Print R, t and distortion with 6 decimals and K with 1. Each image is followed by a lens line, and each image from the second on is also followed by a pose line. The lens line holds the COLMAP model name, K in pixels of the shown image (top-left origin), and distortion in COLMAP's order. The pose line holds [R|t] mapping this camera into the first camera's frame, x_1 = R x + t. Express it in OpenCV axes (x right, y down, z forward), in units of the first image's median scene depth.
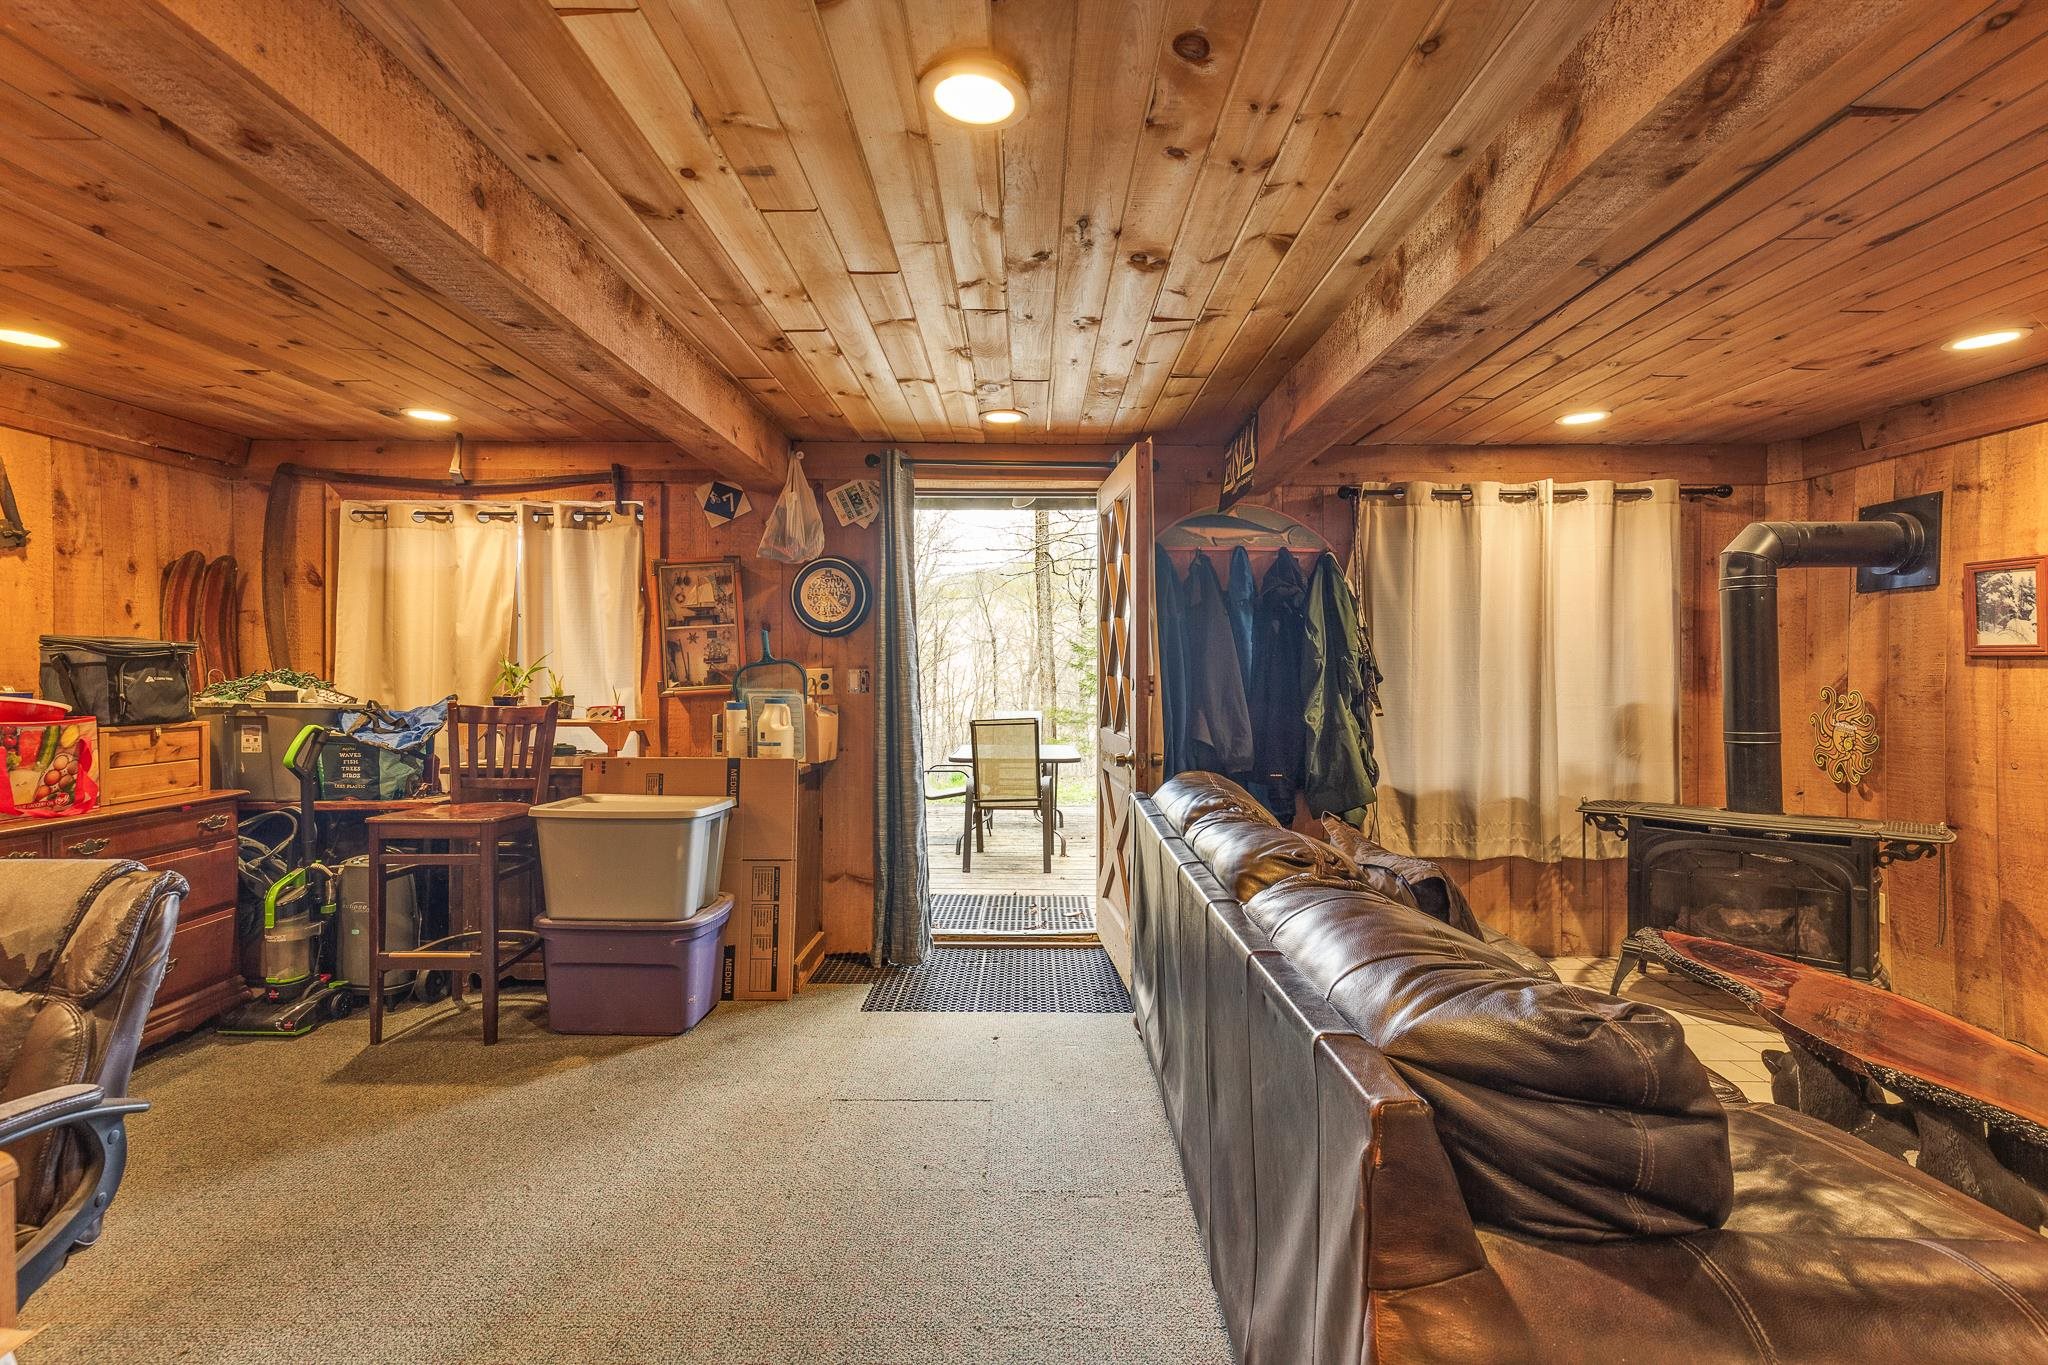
lens RADIAL K [[931.3, 0, 1023.8], [0, 931.3, 645.9], [0, 0, 1]] dist [0.004238, -0.000375]
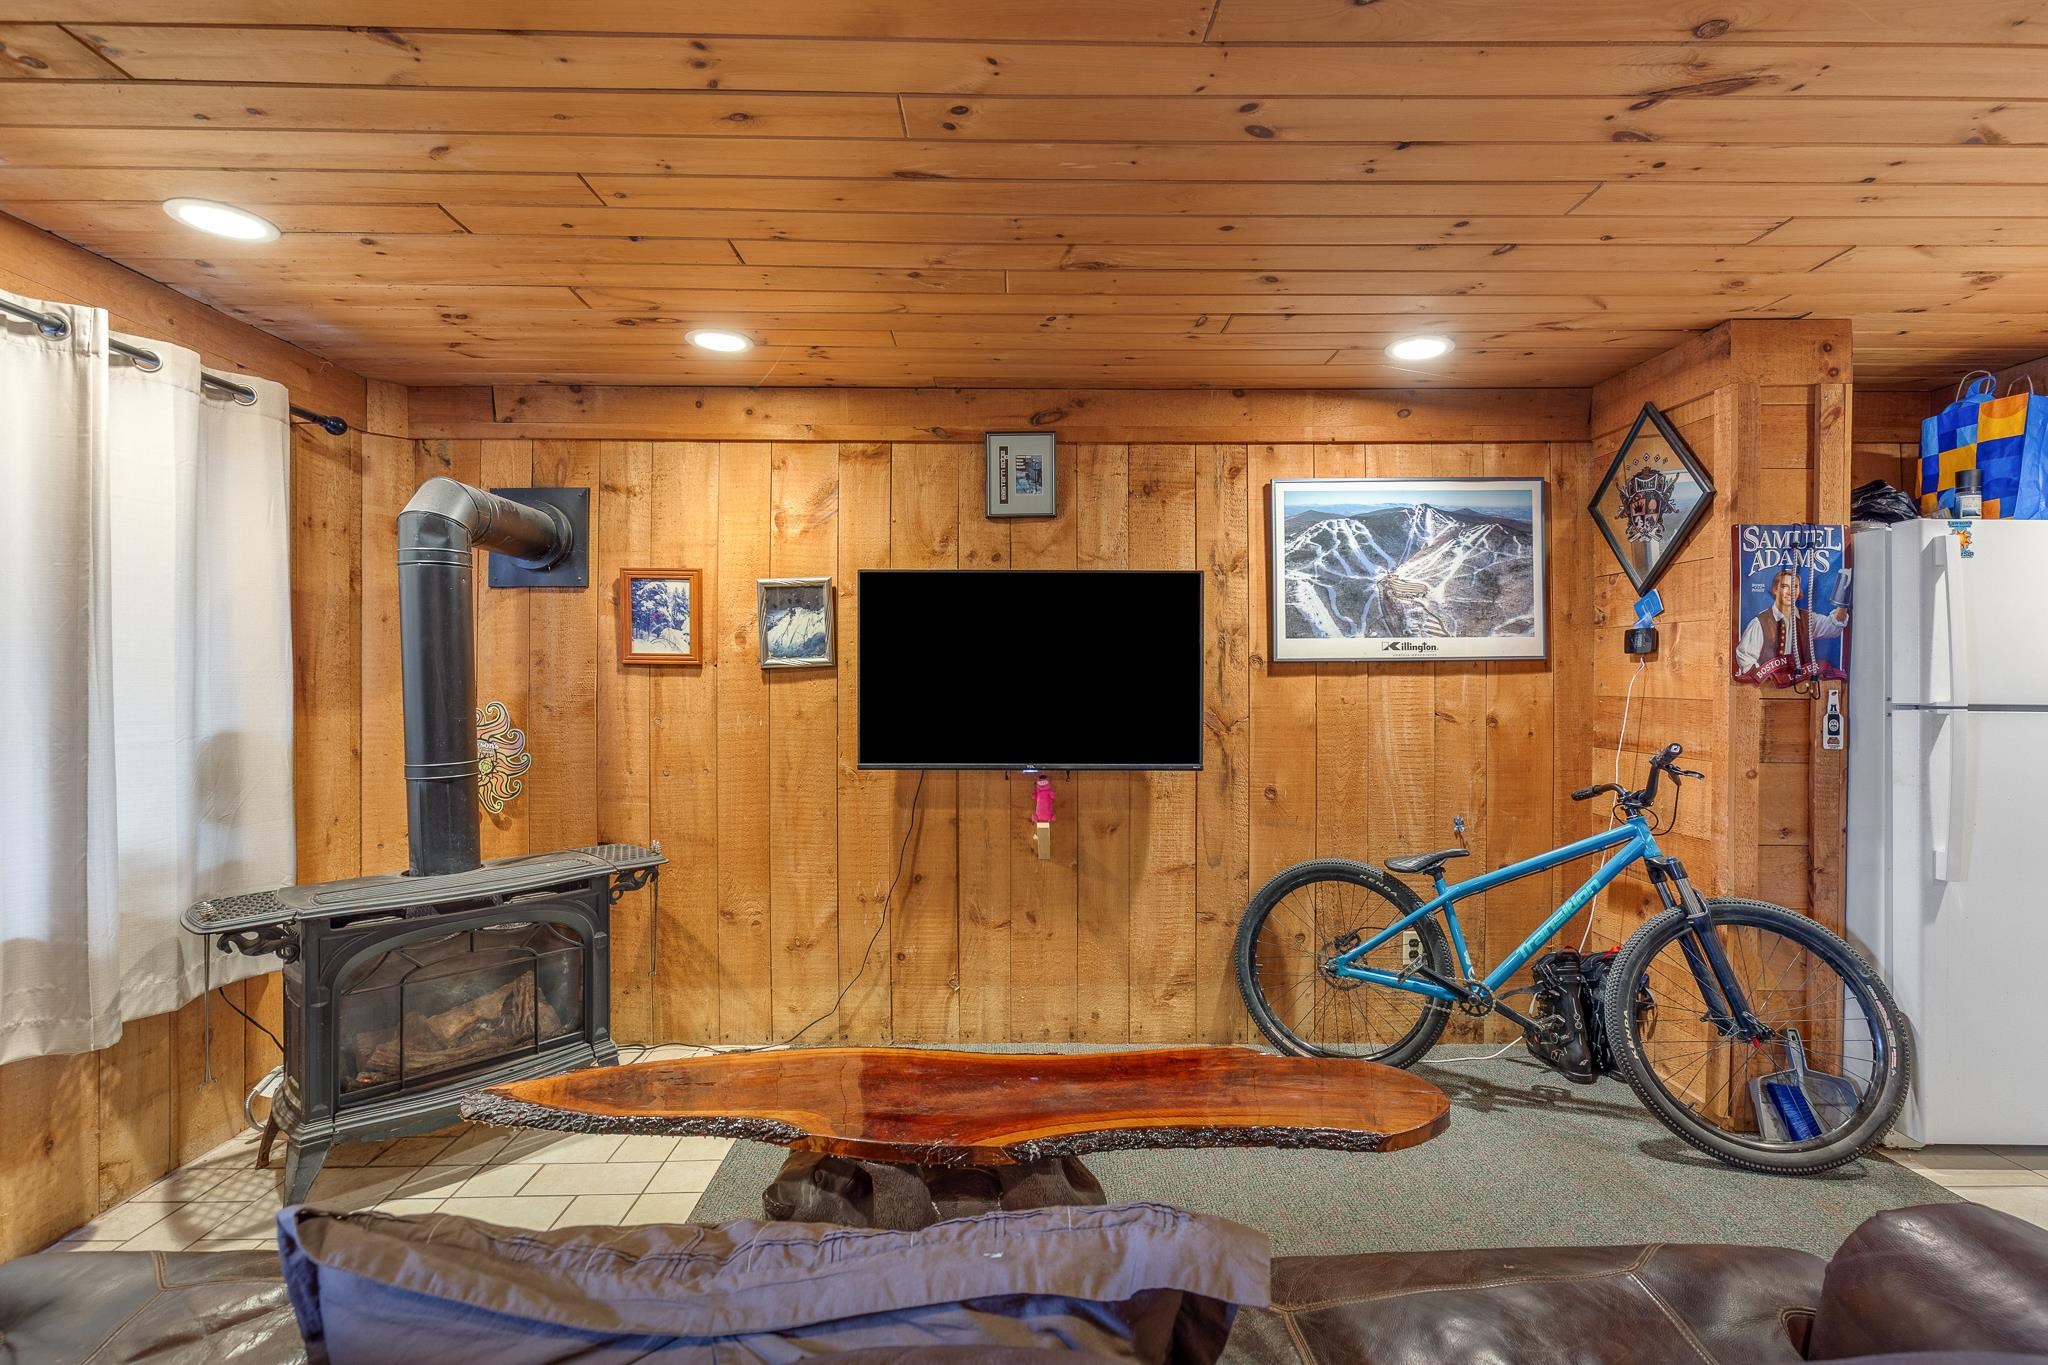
lens RADIAL K [[922.0, 0, 1024.0], [0, 922.0, 682.5], [0, 0, 1]] dist [0.000230, -0.000153]
pose [[-0.020892, -0.002667, 0.999778, 0.044765], [-0.027587, 0.999617, 0.002090, 0.015549], [-0.999401, -0.027537, -0.020958, 0.560782]]
